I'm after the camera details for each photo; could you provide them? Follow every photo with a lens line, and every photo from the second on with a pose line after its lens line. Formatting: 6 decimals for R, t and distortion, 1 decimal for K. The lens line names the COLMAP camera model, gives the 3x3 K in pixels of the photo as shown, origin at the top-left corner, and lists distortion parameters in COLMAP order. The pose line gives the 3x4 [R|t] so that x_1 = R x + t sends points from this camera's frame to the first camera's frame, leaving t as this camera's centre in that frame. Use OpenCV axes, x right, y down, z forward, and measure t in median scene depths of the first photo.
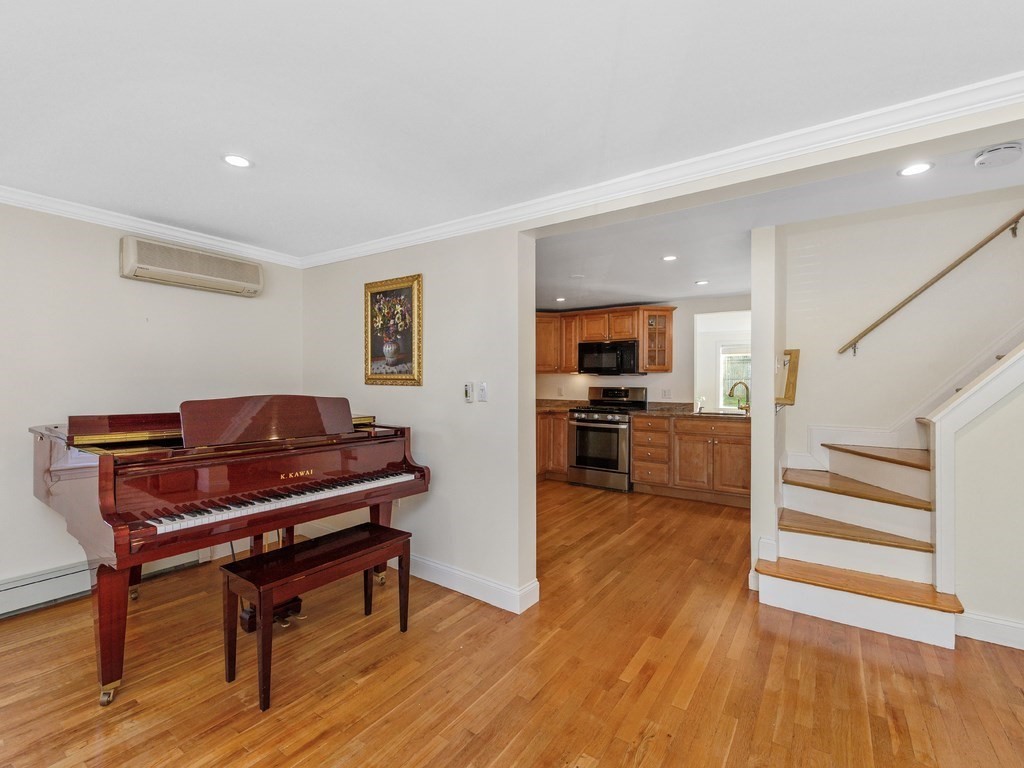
lens RADIAL K [[458.1, 0, 513.3], [0, 458.1, 385.9], [0, 0, 1]] dist [-0.000096, -0.000046]
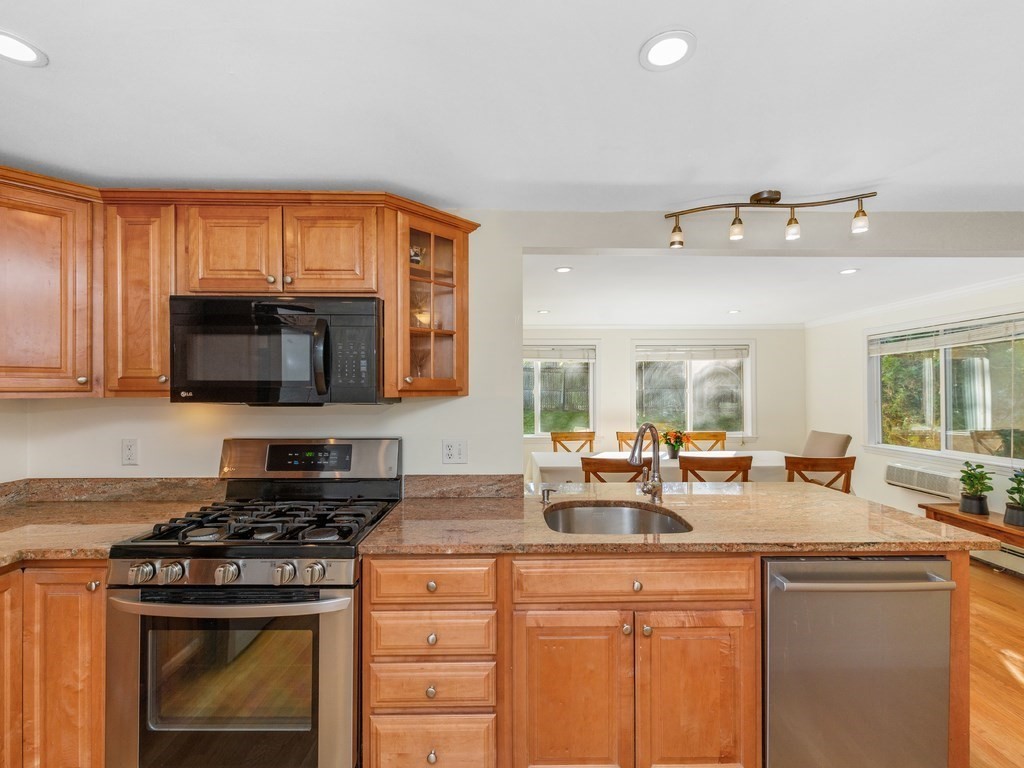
lens RADIAL K [[458.1, 0, 513.3], [0, 458.1, 385.9], [0, 0, 1]] dist [-0.000096, -0.000046]
pose [[0.816158, -0.006690, 0.577790, 0.157703], [0.007063, 0.999974, 0.001602, -0.037039], [-0.577785, 0.002774, 0.816184, 0.667360]]
